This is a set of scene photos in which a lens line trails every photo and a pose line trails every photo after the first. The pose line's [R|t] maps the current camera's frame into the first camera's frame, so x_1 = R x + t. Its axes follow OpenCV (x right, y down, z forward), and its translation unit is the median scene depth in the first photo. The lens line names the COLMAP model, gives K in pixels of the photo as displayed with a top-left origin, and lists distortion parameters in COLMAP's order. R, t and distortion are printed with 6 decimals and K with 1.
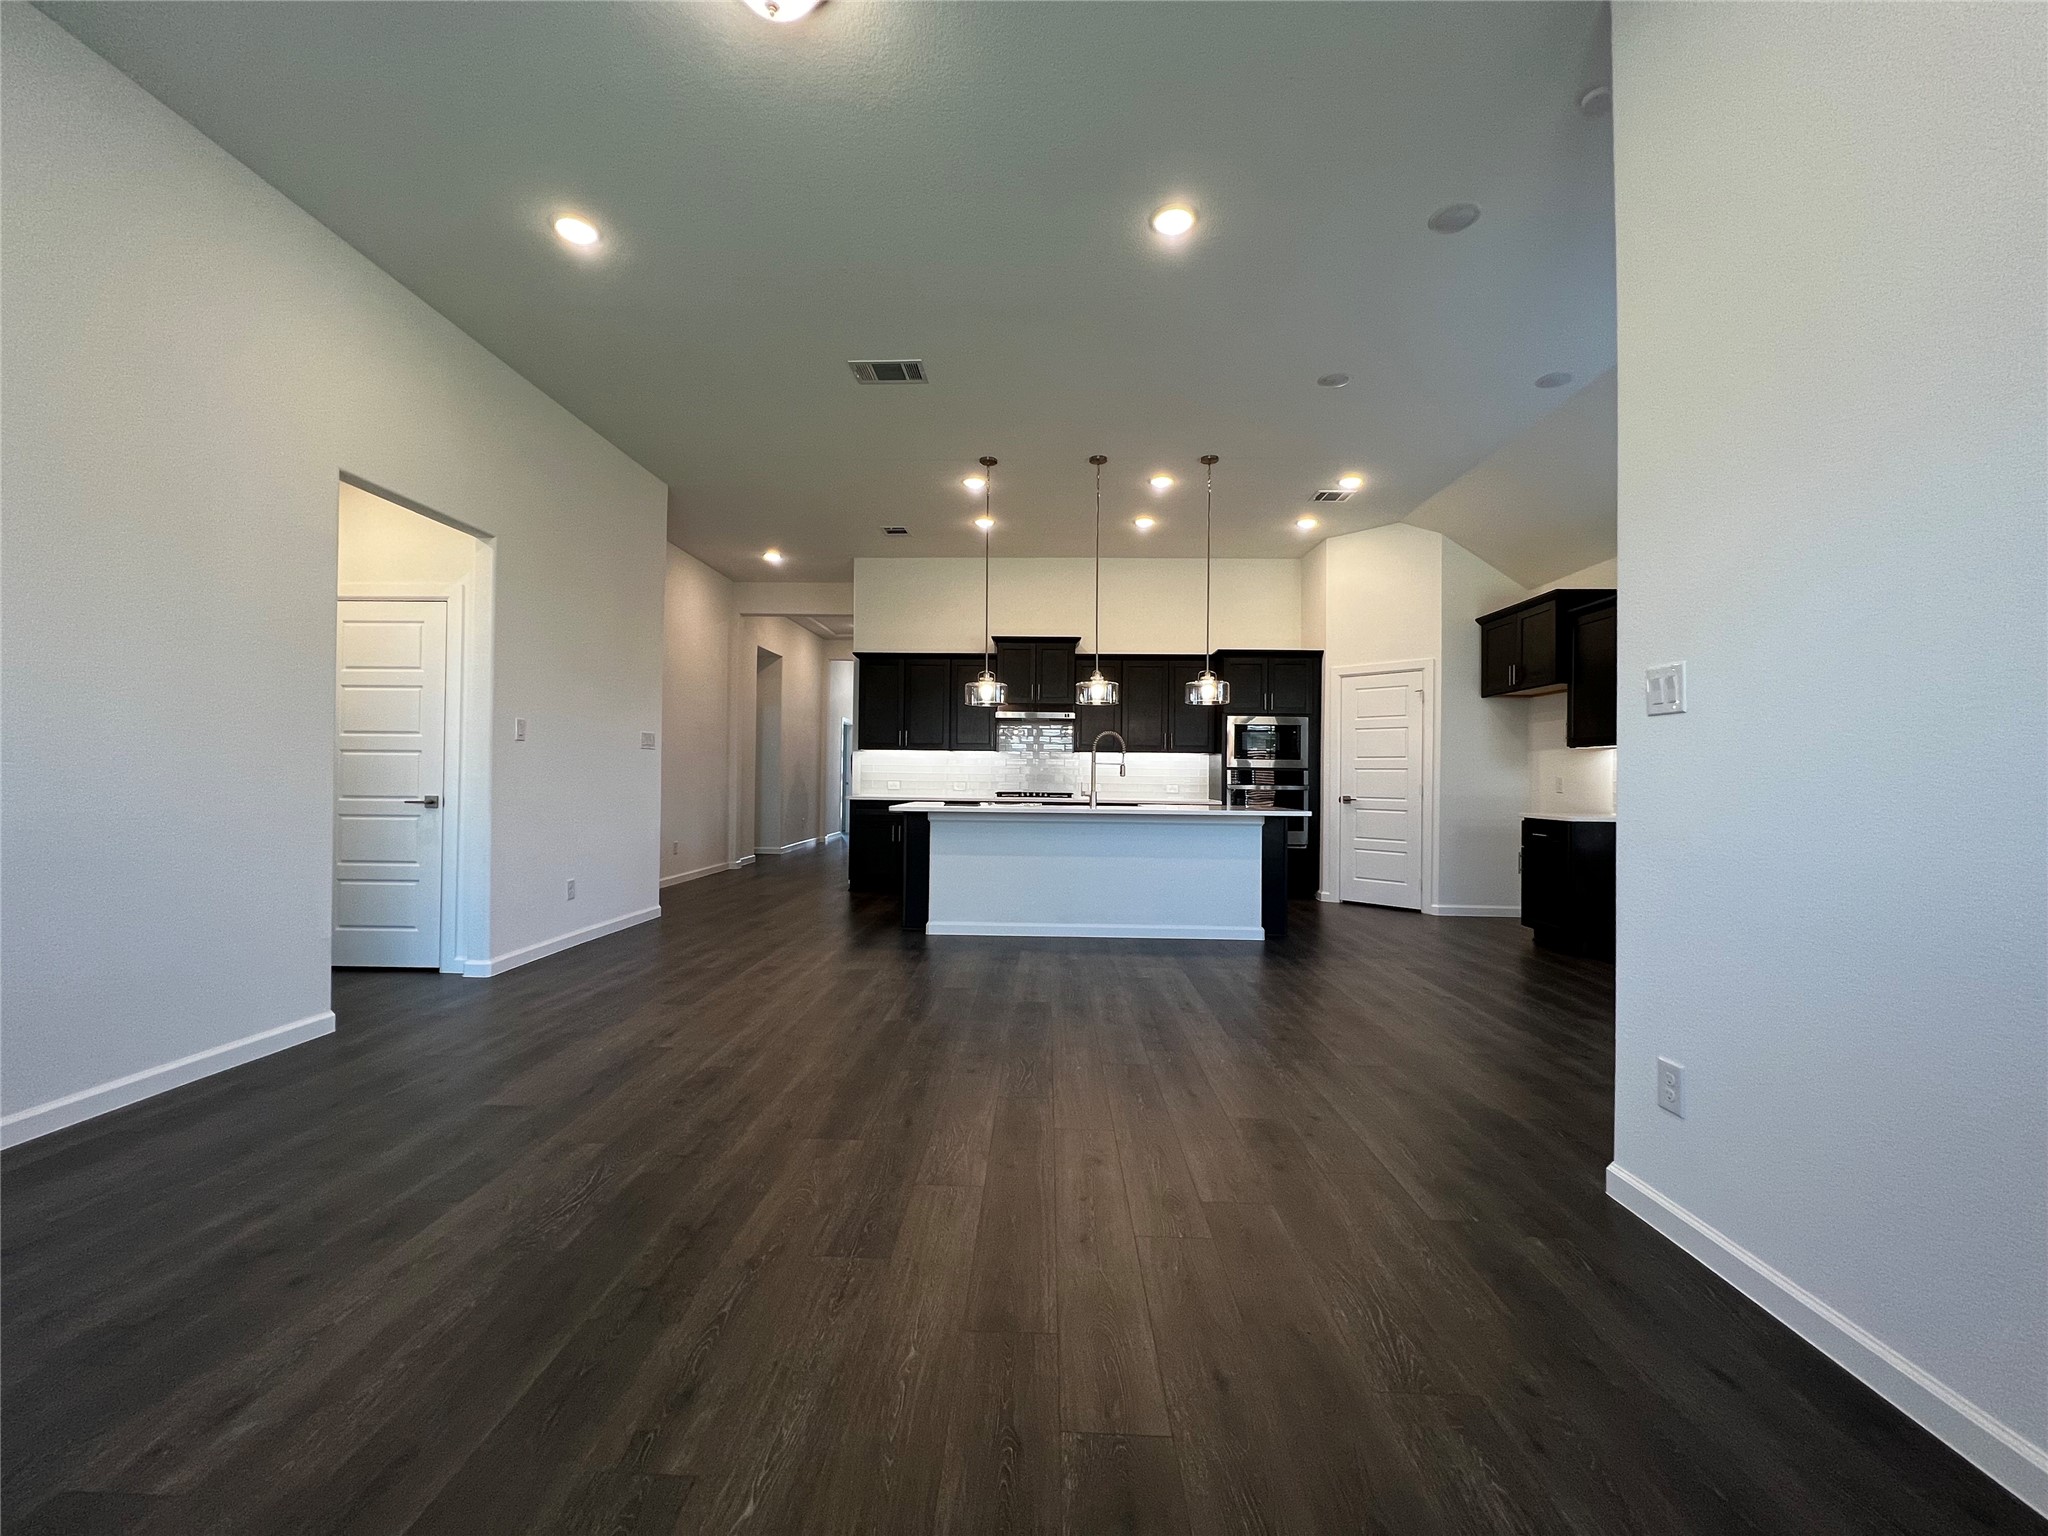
lens RADIAL K [[820.7, 0, 1025.5], [0, 820.7, 764.3], [0, 0, 1]] dist [0.002360, 0.000048]
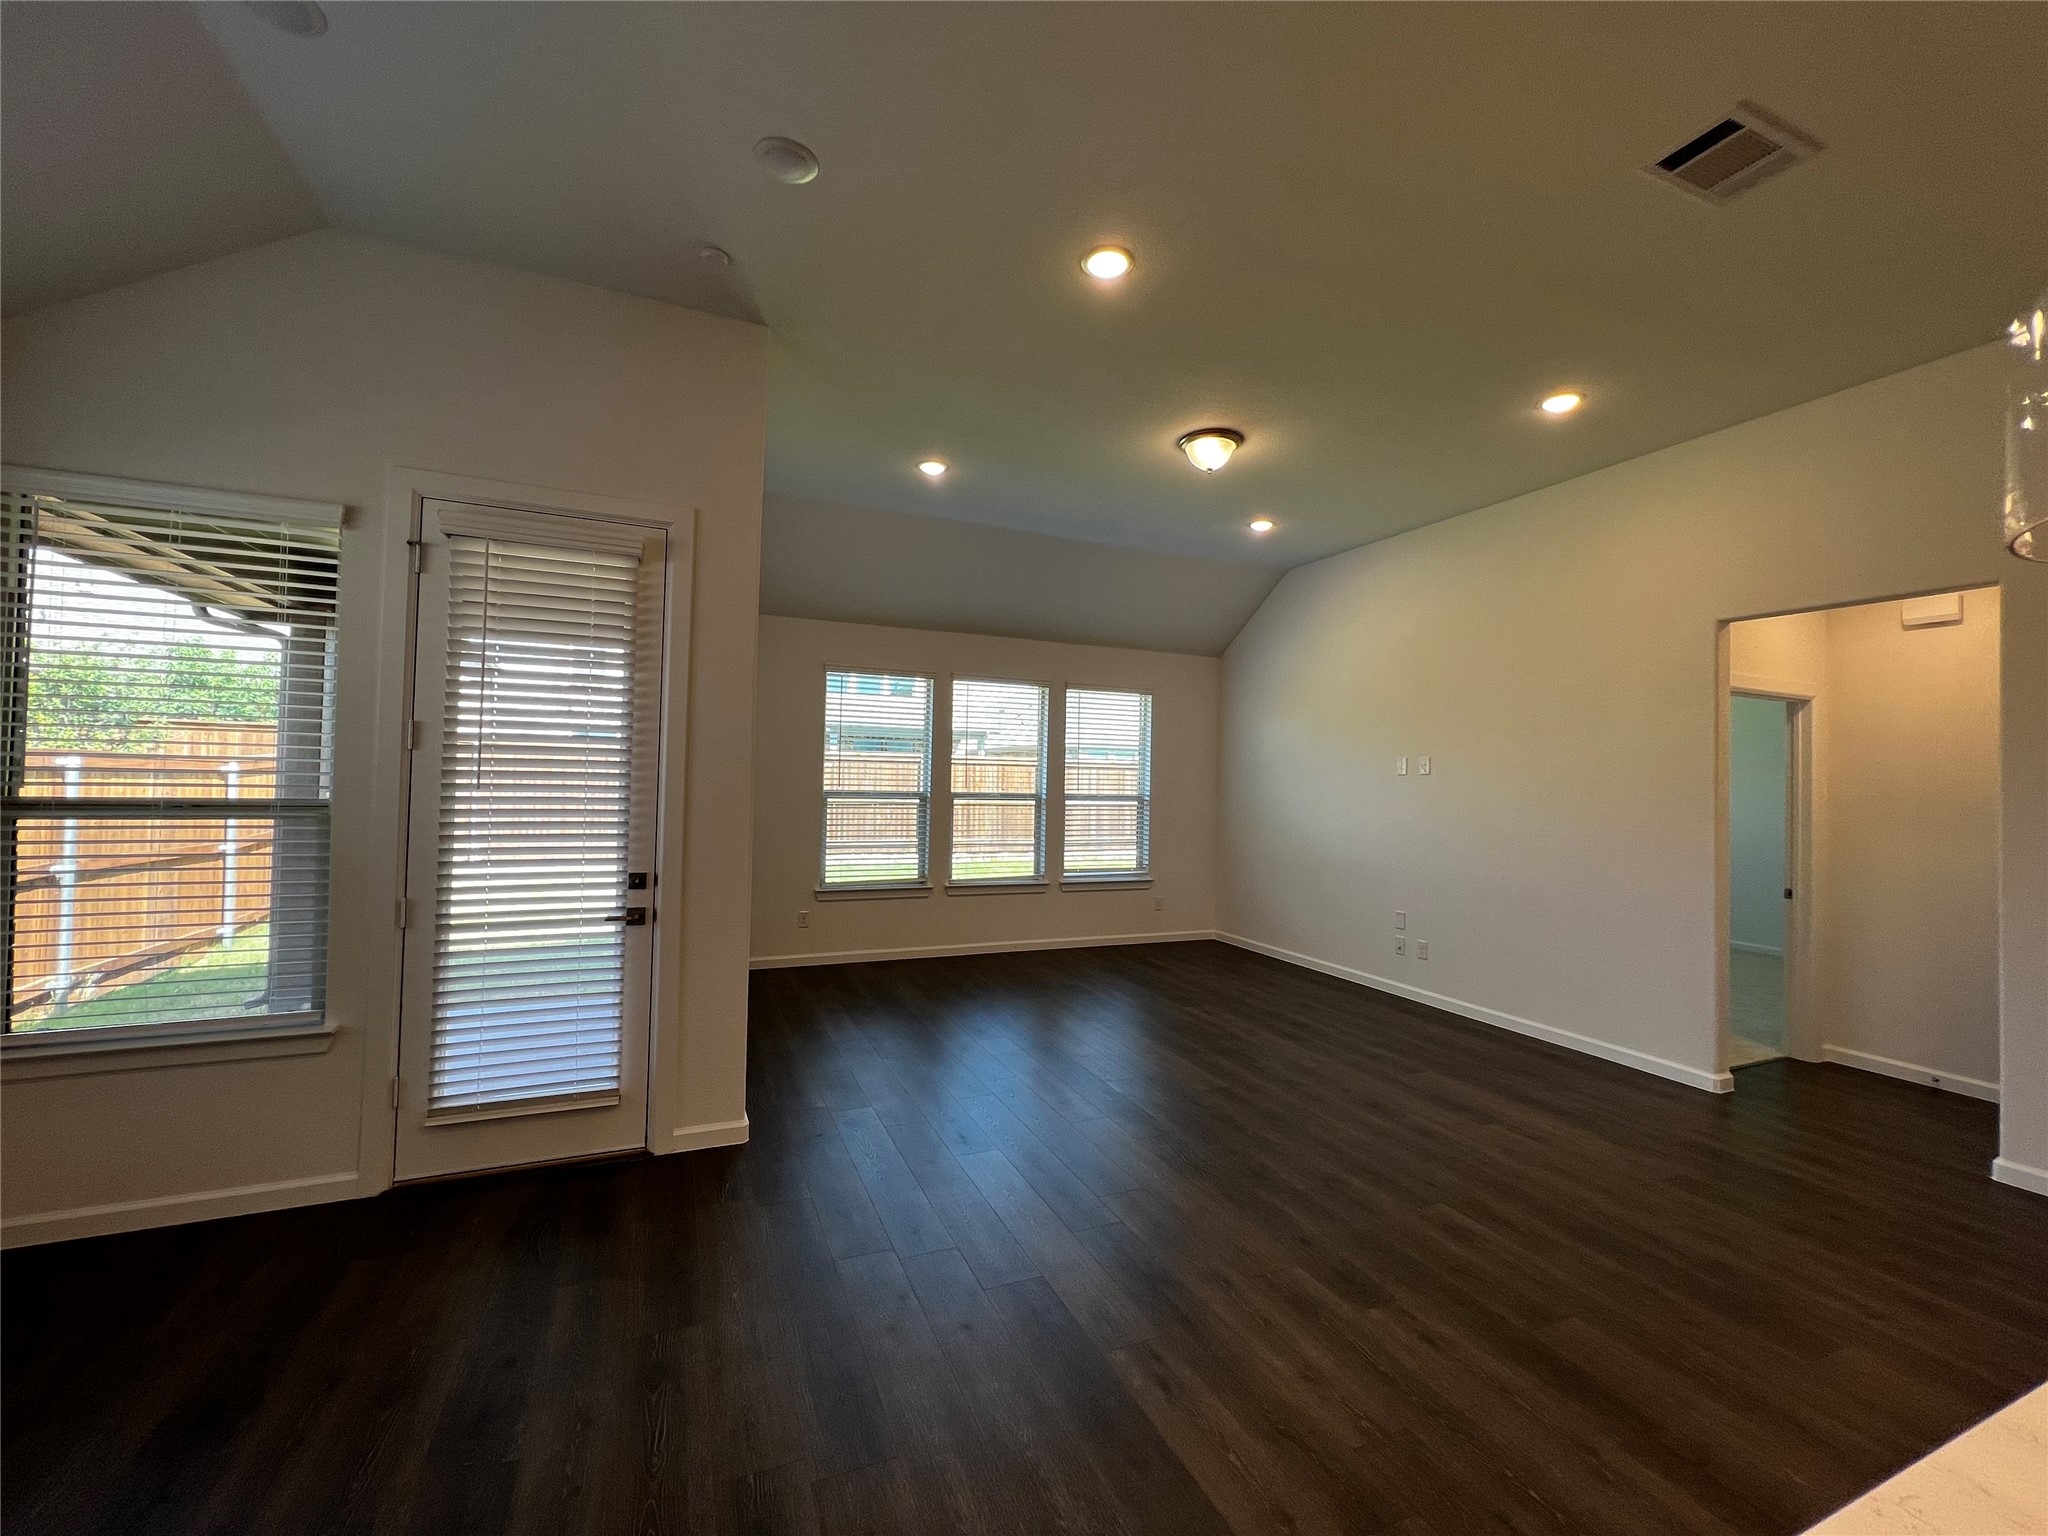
lens RADIAL K [[820.7, 0, 1025.5], [0, 820.7, 764.3], [0, 0, 1]] dist [0.002360, 0.000048]
pose [[-0.906057, -0.041837, -0.421082, 0.308652], [-0.028140, 0.998855, -0.038693, -0.039973], [0.422219, -0.023209, -0.906197, 0.885352]]
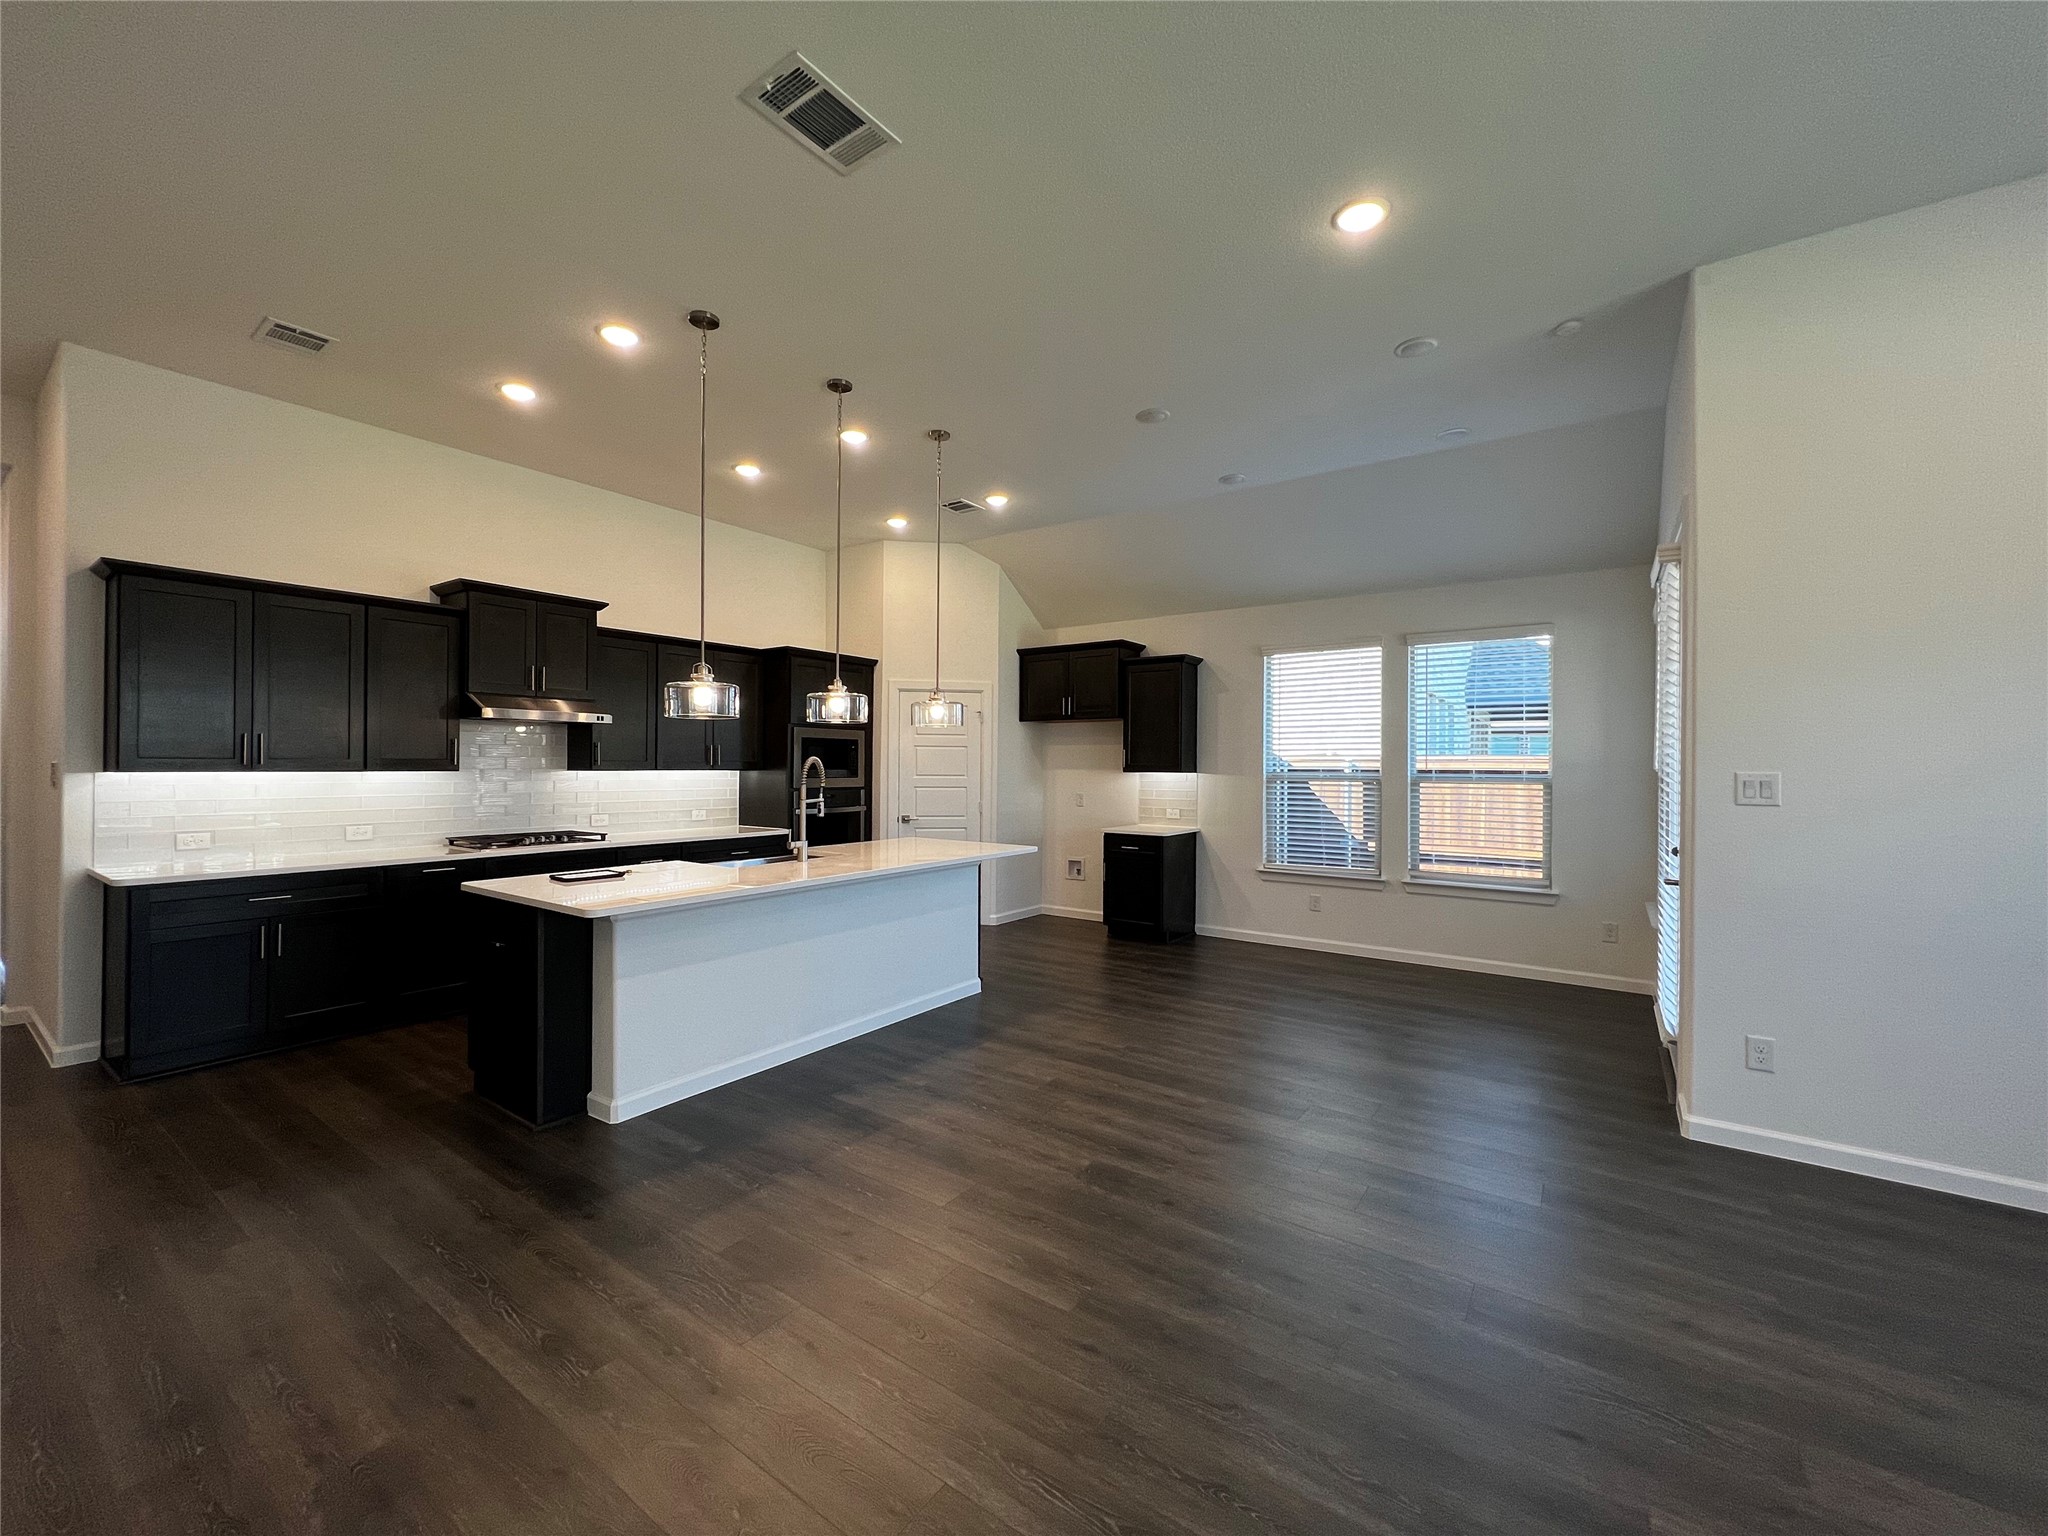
lens RADIAL K [[820.7, 0, 1025.5], [0, 820.7, 764.3], [0, 0, 1]] dist [0.002360, 0.000048]
pose [[0.554354, -0.008973, 0.832232, -0.378126], [-0.011783, 0.999757, 0.018628, -0.046730], [-0.832197, -0.020133, 0.554114, 0.404541]]
